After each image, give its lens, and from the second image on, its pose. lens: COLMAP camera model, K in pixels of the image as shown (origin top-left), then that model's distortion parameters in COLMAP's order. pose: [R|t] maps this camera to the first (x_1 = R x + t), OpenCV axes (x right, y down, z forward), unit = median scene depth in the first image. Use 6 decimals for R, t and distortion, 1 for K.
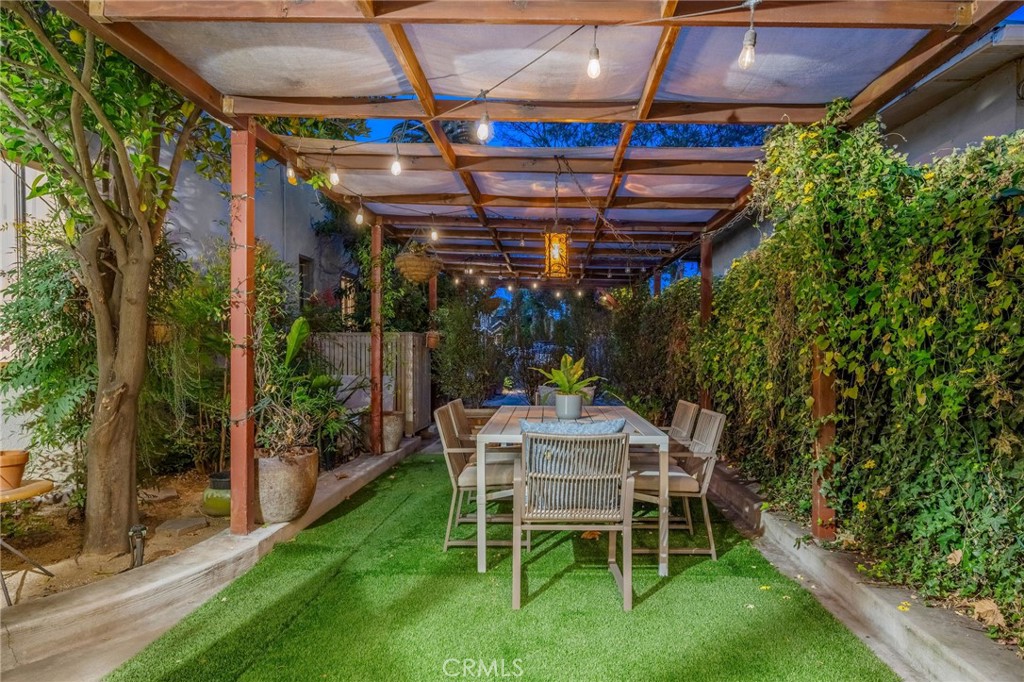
lens RADIAL K [[619.6, 0, 512.8], [0, 619.6, 341.5], [0, 0, 1]] dist [-0.000603, -0.000097]
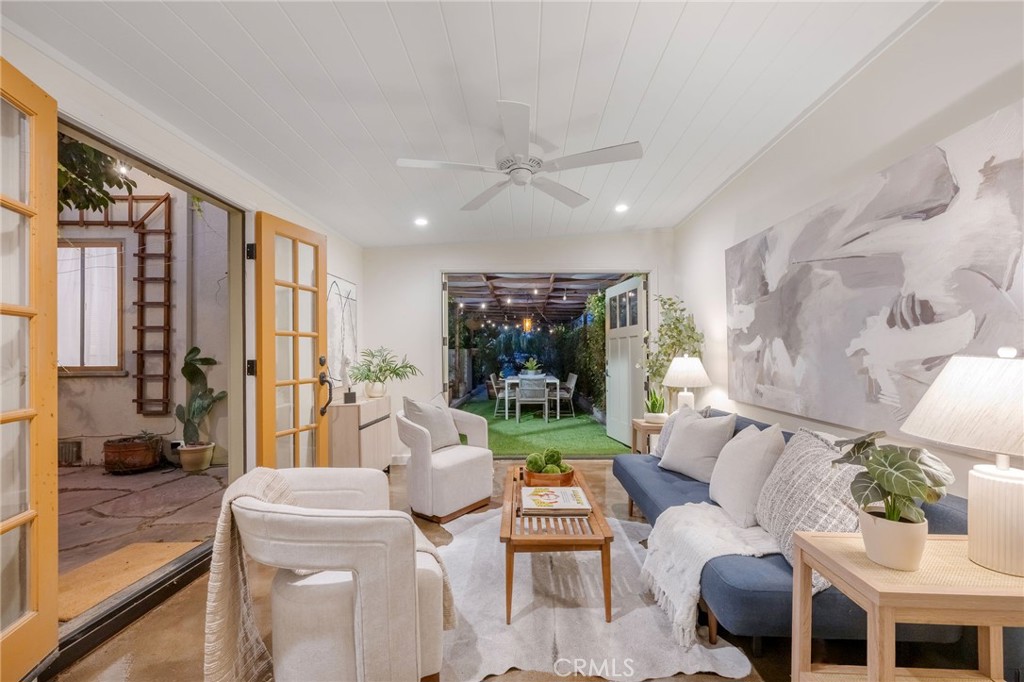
lens RADIAL K [[431.6, 0, 512.0], [0, 431.6, 347.5], [0, 0, 1]] dist [0.000143, 0.000001]
pose [[0.999432, 0.001057, 0.033677, -0.092860], [-0.000815, 0.999974, -0.007192, -0.018467], [-0.033684, 0.007160, 0.999407, -1.322412]]
